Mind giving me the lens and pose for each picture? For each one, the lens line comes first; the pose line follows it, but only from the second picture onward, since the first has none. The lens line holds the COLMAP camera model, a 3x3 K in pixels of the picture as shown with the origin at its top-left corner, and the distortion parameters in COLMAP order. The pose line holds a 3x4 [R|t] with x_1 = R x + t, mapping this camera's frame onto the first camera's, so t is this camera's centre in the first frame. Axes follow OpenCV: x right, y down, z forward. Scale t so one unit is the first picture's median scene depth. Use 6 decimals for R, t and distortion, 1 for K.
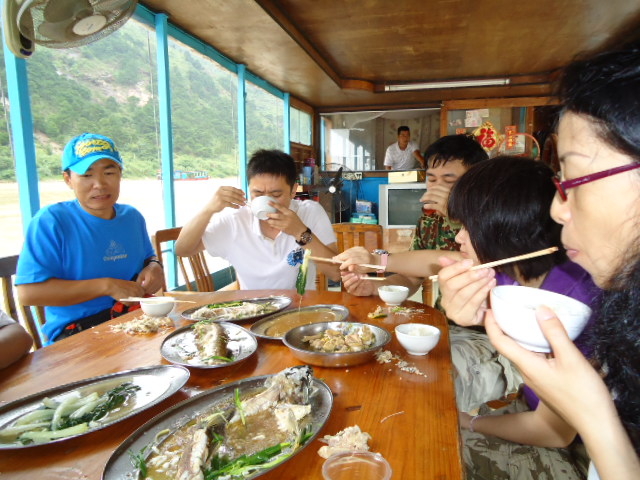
lens RADIAL K [[453.3, 0, 328.7], [0, 453.3, 239.9], [0, 0, 1]] dist [-0.021717, 0.001583]
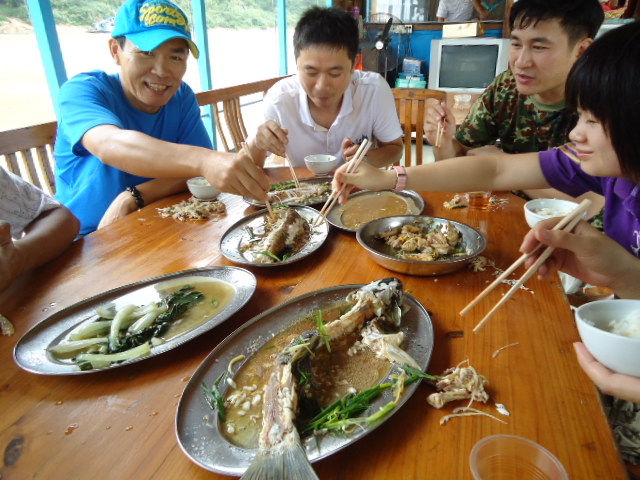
lens RADIAL K [[453.3, 0, 328.7], [0, 453.3, 239.9], [0, 0, 1]] dist [-0.021717, 0.001583]
pose [[0.997134, 0.035567, -0.066777, -0.079528], [-0.014334, 0.955435, 0.294855, -0.024650], [0.074288, -0.293053, 0.953206, 0.142797]]
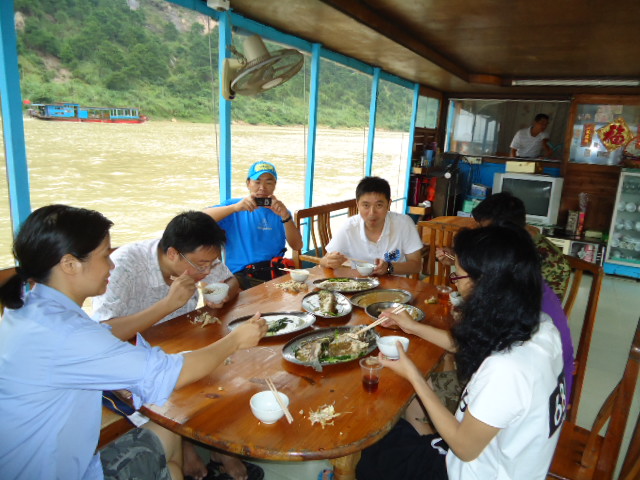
lens RADIAL K [[453.3, 0, 328.7], [0, 453.3, 239.9], [0, 0, 1]] dist [-0.021717, 0.001583]
pose [[0.956469, 0.128702, -0.261923, 0.167573], [-0.102807, 0.988563, 0.110331, -0.201961], [0.273127, -0.078601, 0.958761, -0.644770]]
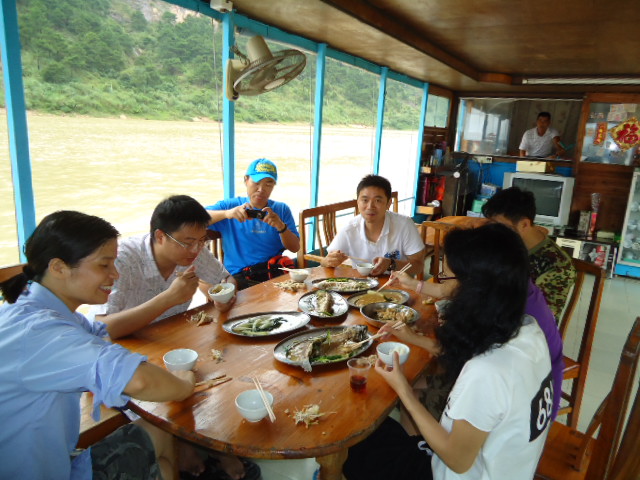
lens RADIAL K [[453.3, 0, 328.7], [0, 453.3, 239.9], [0, 0, 1]] dist [-0.021717, 0.001583]
pose [[0.947608, 0.134972, -0.289521, 0.223992], [-0.105184, 0.987645, 0.116164, -0.214016], [0.301623, -0.079625, 0.950097, -0.634161]]
